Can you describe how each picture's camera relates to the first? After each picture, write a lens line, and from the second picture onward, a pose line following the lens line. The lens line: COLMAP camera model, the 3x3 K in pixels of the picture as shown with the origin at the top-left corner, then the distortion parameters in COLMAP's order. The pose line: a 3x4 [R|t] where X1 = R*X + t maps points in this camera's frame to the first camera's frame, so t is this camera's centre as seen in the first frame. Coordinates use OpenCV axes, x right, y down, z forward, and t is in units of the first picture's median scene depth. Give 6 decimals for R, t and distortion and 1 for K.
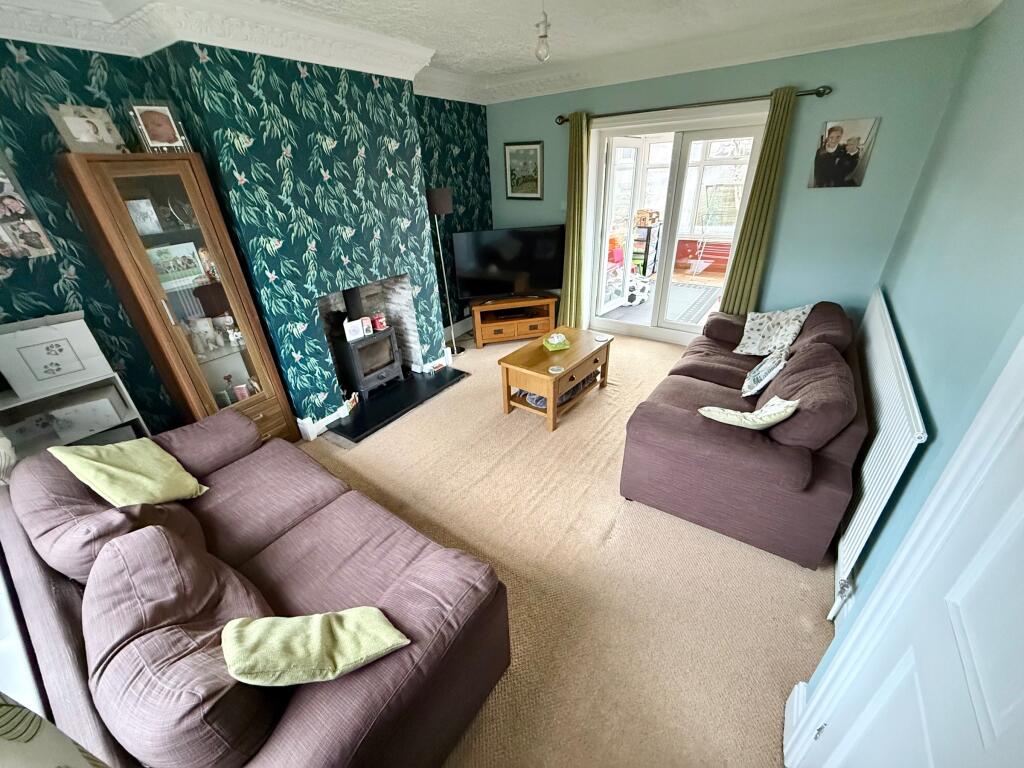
lens RADIAL K [[407.3, 0, 508.5], [0, 407.3, 423.9], [0, 0, 1]] dist [0.000222, -0.000005]
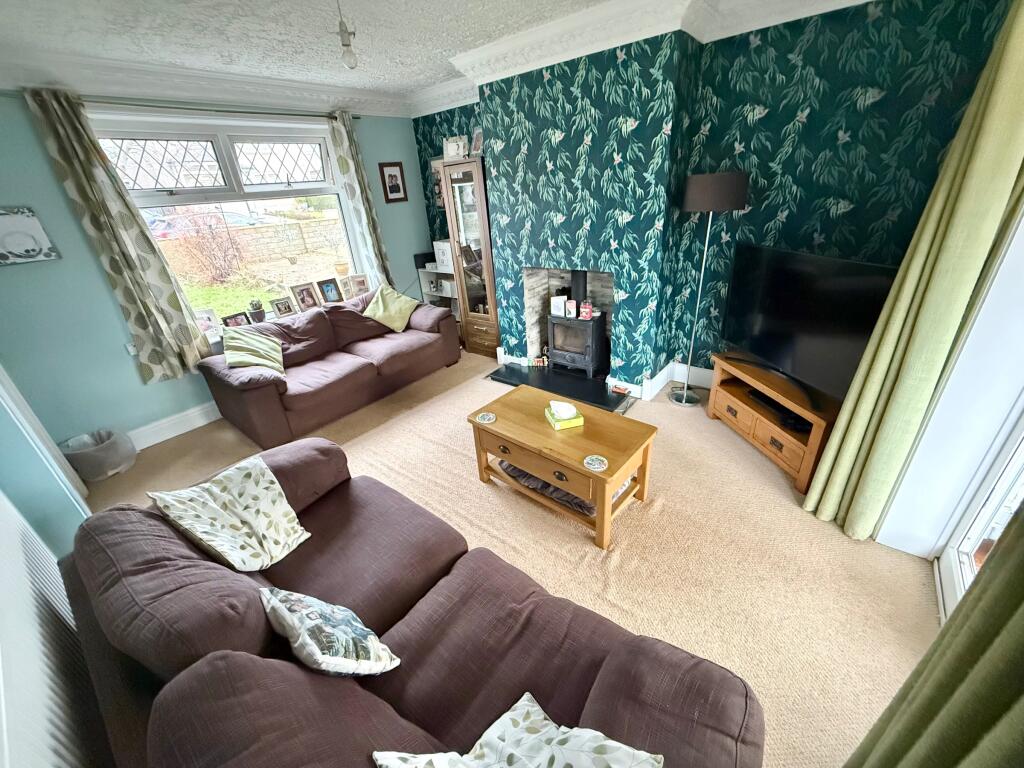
lens RADIAL K [[404.6, 0, 512.0], [0, 404.6, 384.0], [0, 0, 1]] dist [-0.000523, 0.000225]
pose [[-0.072726, 0.501561, -0.862060, 0.703512], [-0.444820, 0.757309, 0.478141, -0.578212], [0.892663, 0.418234, 0.168028, 0.875974]]
